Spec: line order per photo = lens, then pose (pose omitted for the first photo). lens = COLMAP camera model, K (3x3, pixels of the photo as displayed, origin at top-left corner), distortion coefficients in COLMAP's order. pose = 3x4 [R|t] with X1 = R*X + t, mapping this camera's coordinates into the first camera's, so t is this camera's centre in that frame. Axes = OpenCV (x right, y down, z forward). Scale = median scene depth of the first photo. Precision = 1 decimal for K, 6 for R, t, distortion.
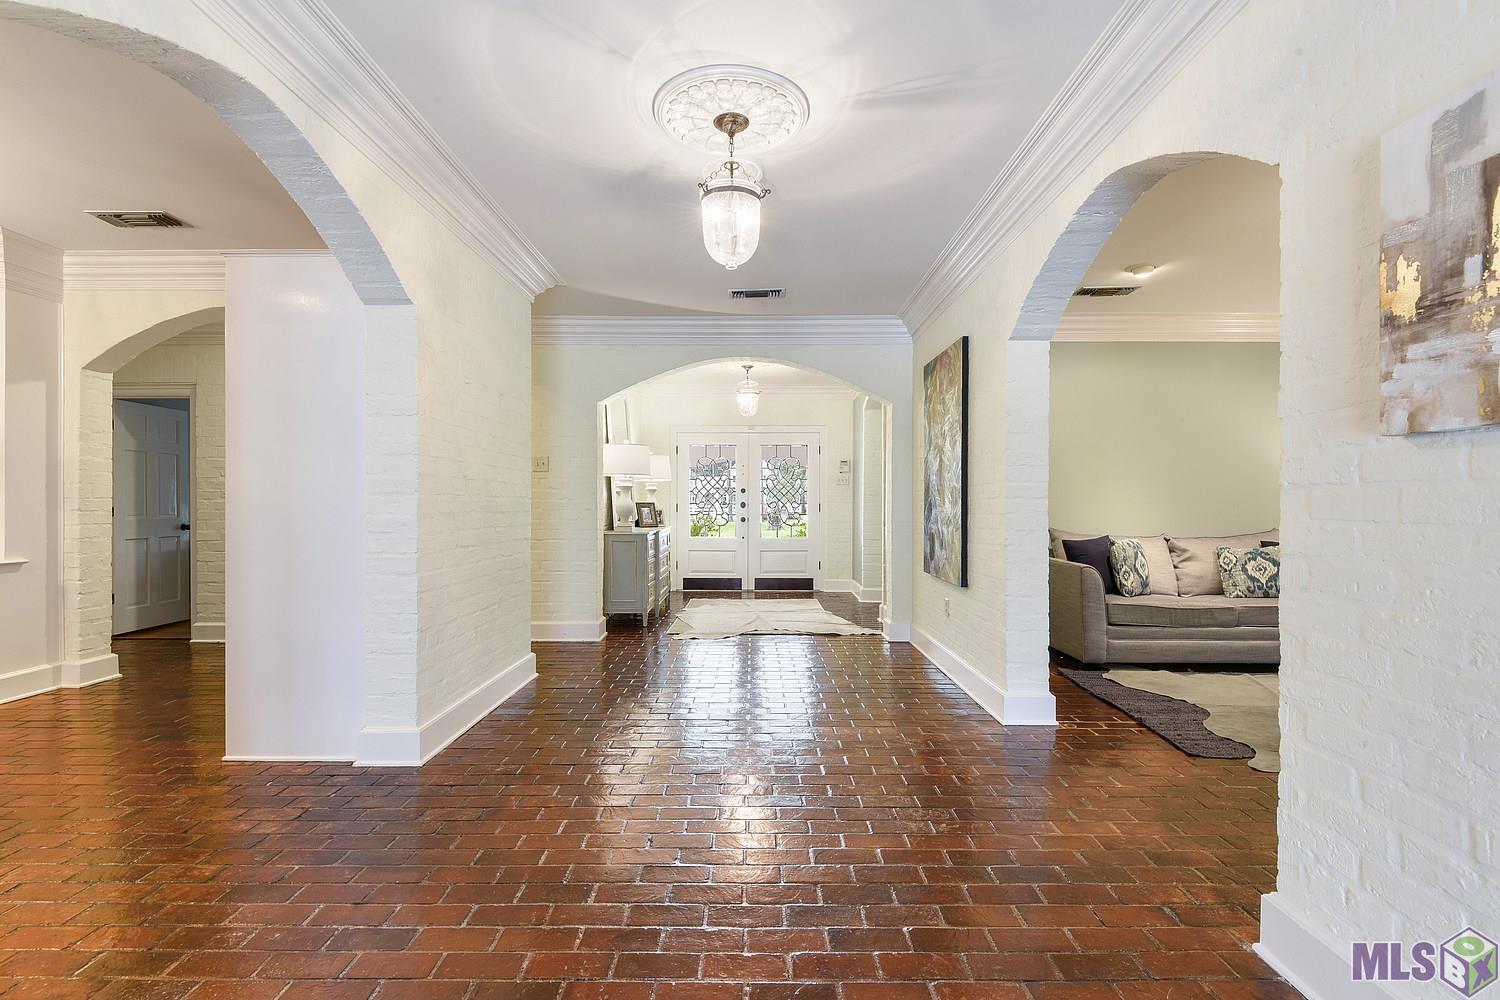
lens RADIAL K [[687.2, 0, 748.3], [0, 687.2, 502.9], [0, 0, 1]] dist [-0.003720, -0.000576]
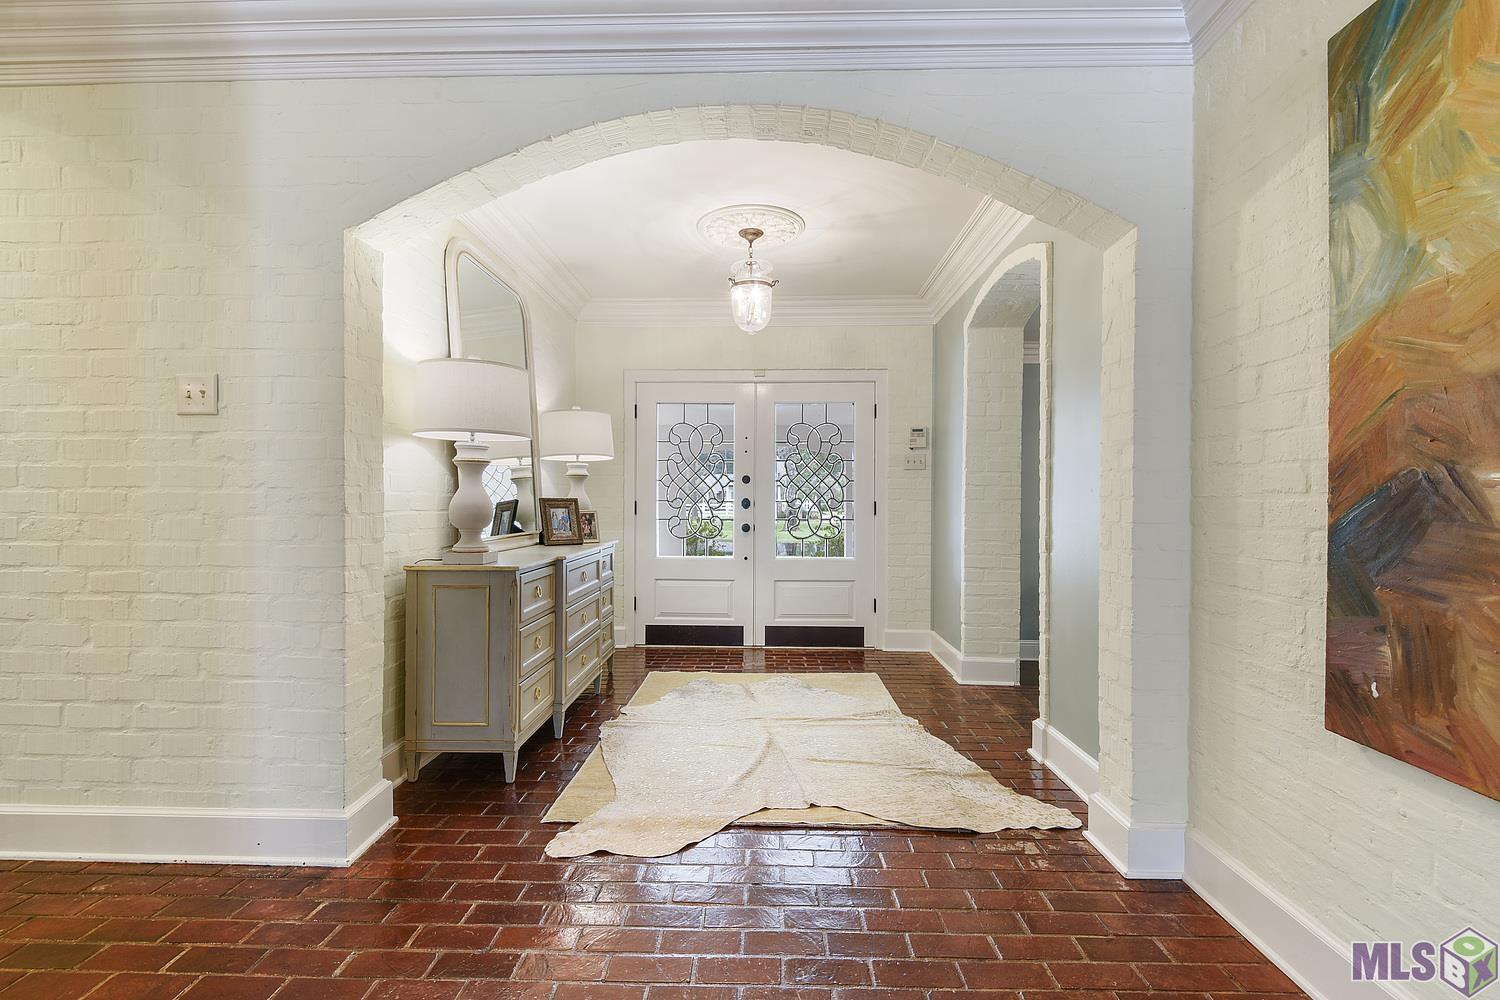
lens RADIAL K [[687.2, 0, 752.6], [0, 687.2, 500.8], [0, 0, 1]] dist [-0.003720, -0.000576]
pose [[0.999889, 0.001879, -0.014750, 0.007616], [-0.001904, 0.999997, -0.001700, 0.001798], [0.014747, 0.001728, 0.999890, 0.454990]]
